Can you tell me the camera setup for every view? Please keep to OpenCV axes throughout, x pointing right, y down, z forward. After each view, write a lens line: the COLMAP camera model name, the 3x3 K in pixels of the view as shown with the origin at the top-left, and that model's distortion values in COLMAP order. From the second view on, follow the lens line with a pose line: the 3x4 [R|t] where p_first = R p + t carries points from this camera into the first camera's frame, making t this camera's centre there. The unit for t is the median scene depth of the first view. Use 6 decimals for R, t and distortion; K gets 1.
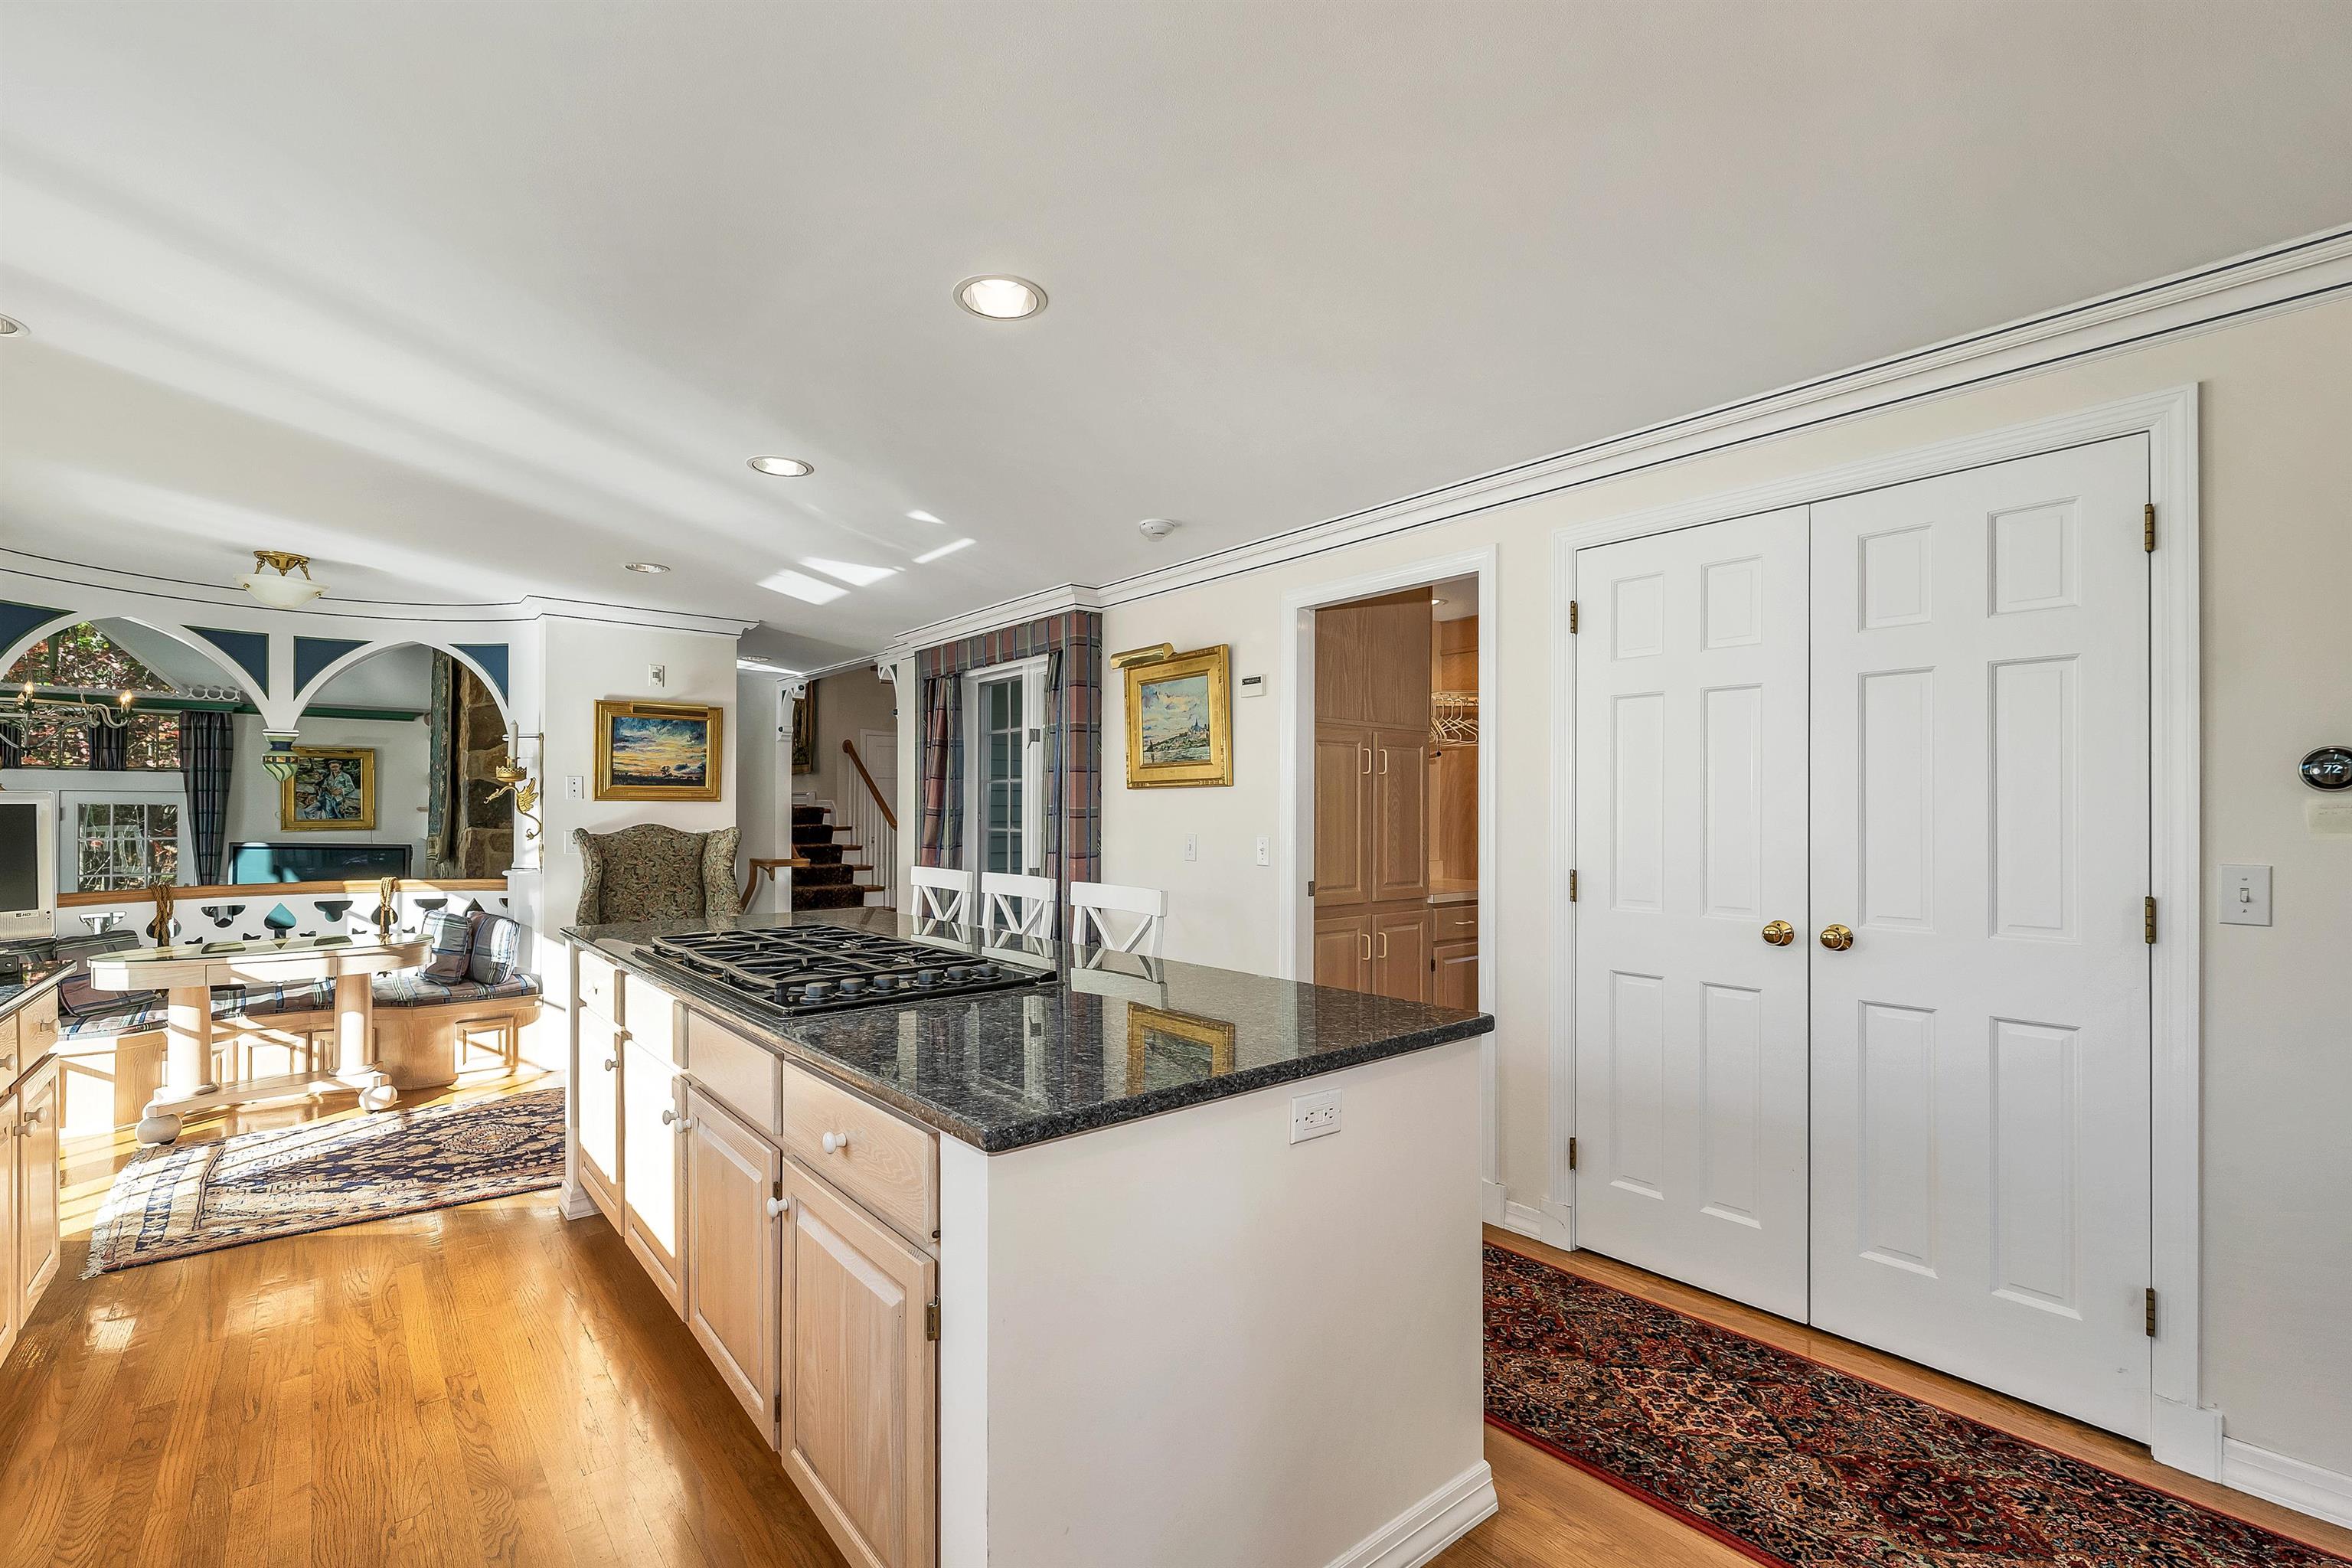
lens RADIAL K [[1018.5, 0, 1172.6], [0, 1018.5, 803.2], [0, 0, 1]] dist [-0.000997, -0.000094]
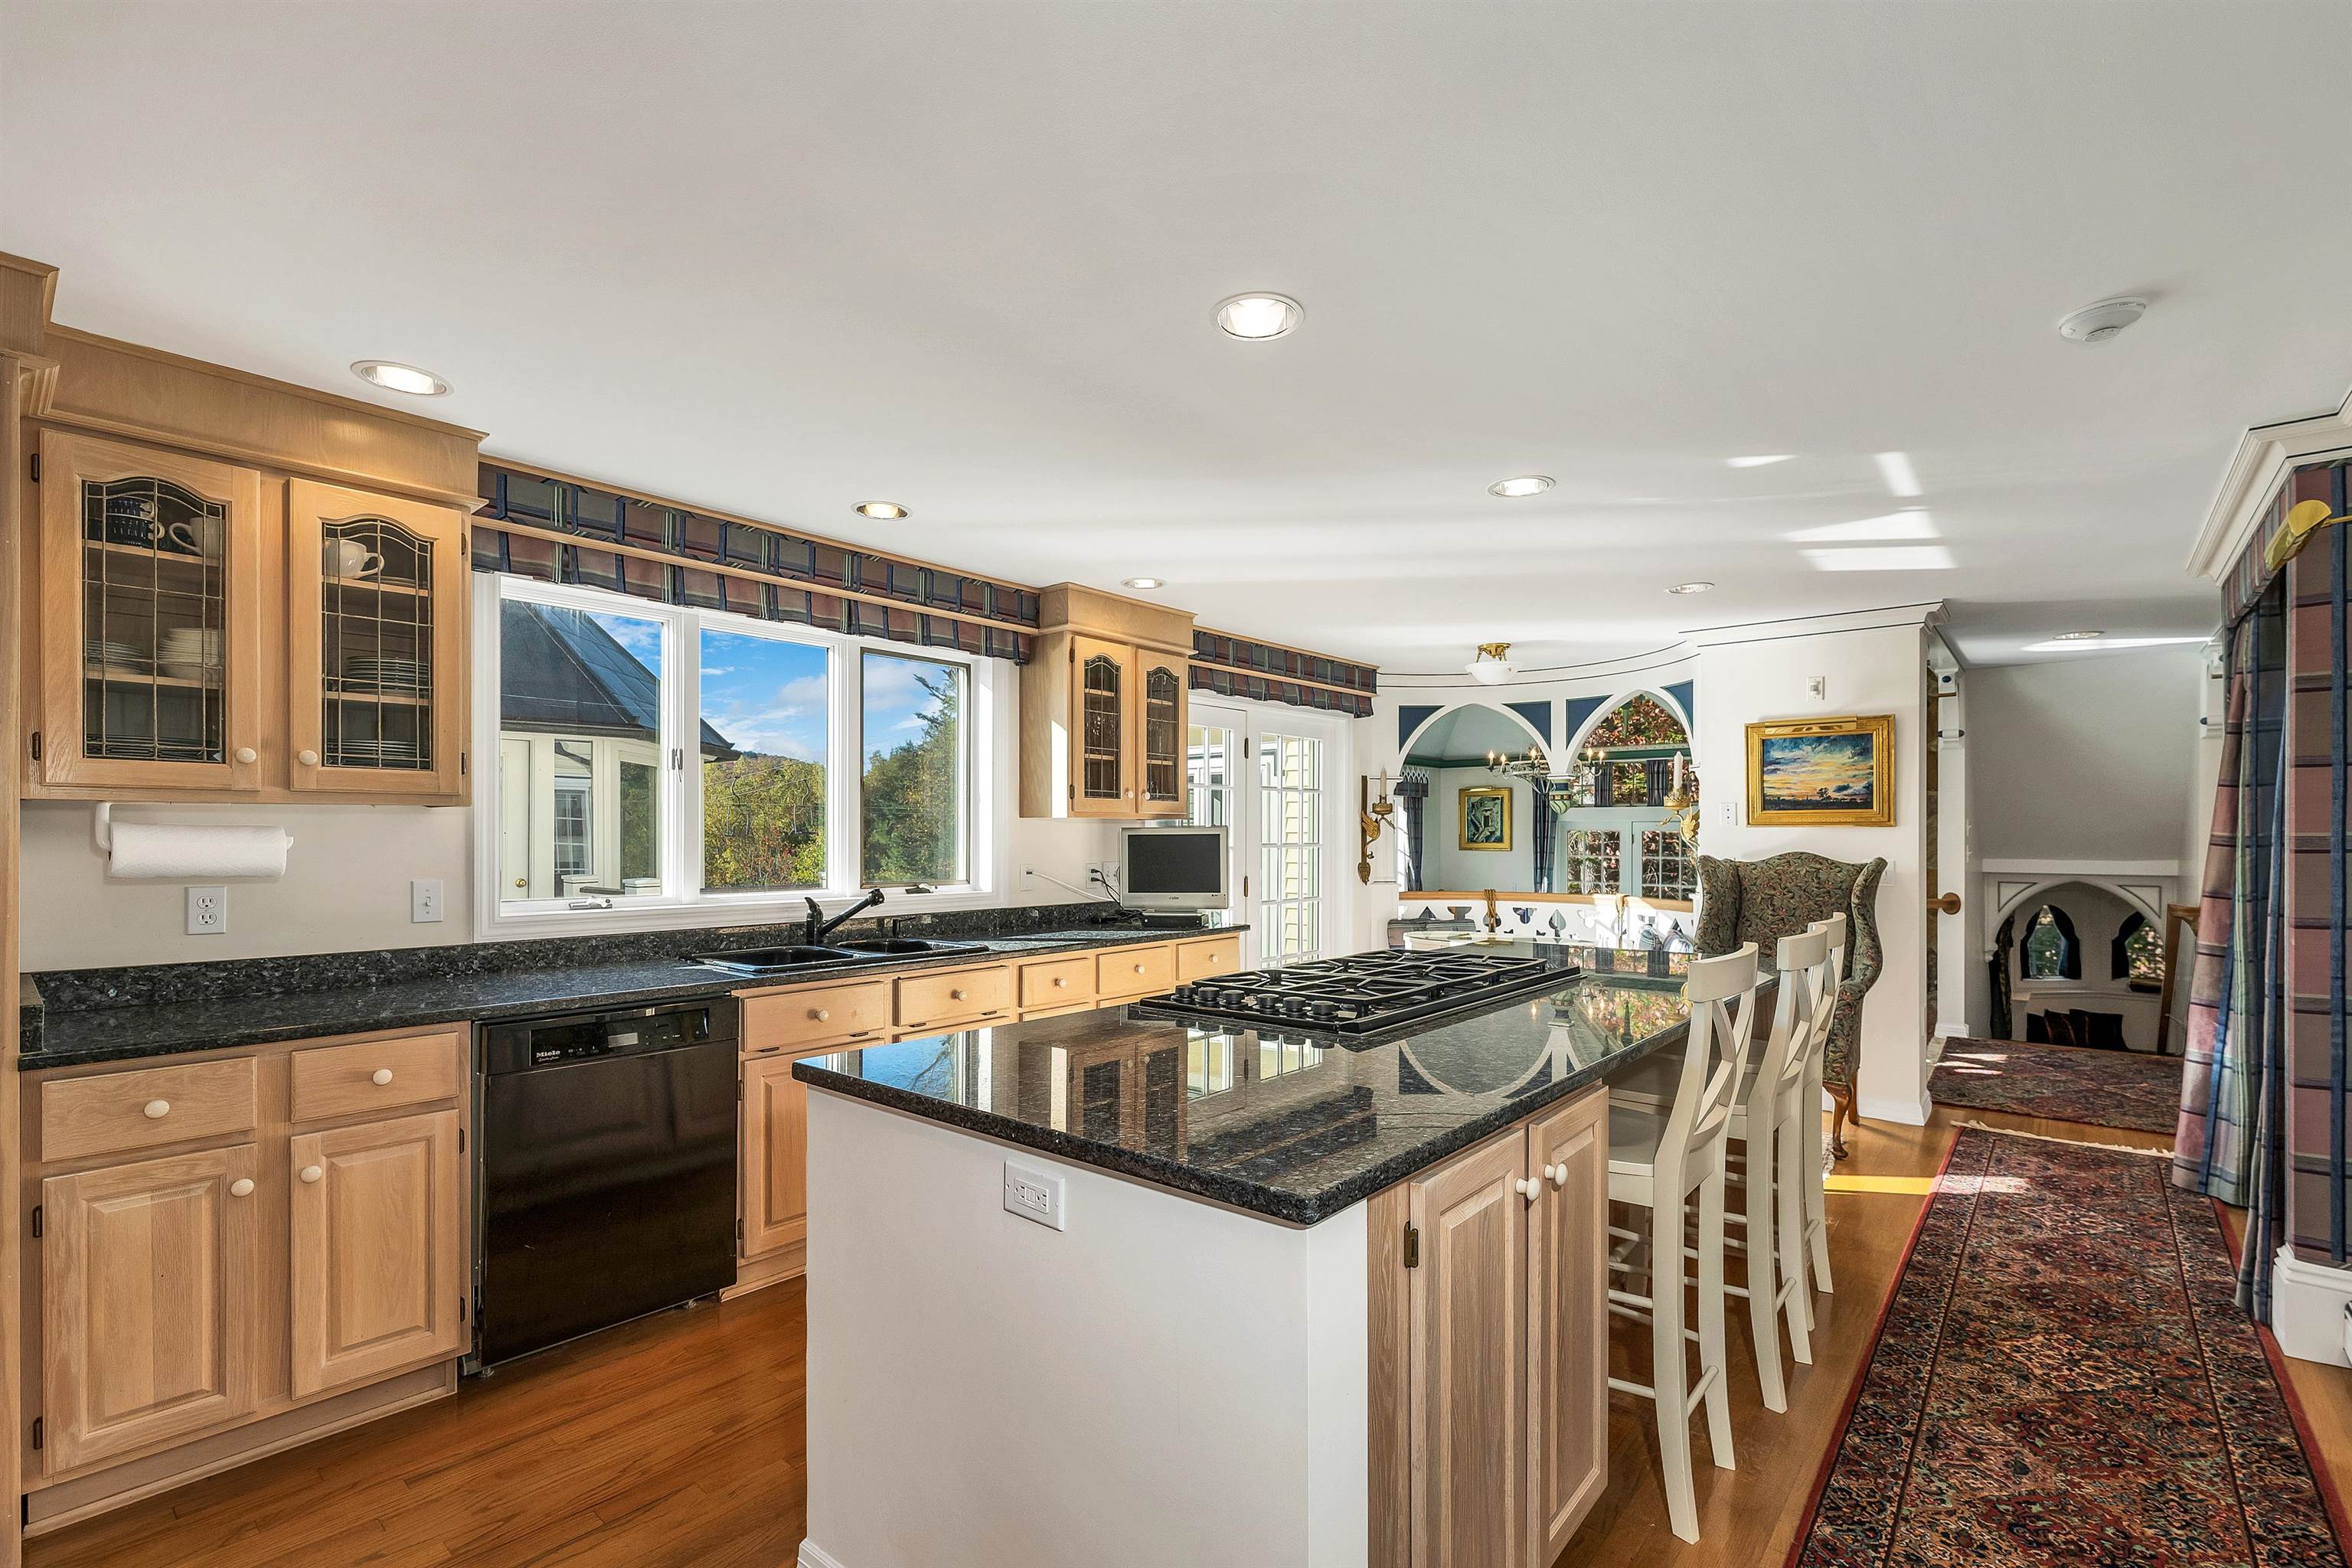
lens RADIAL K [[1018.5, 0, 1172.6], [0, 1018.5, 803.2], [0, 0, 1]] dist [-0.000997, -0.000094]
pose [[0.157213, -0.029102, -0.987136, 0.303559], [0.006521, 0.999575, -0.028430, -0.001220], [0.987543, -0.001968, 0.157336, 0.301995]]
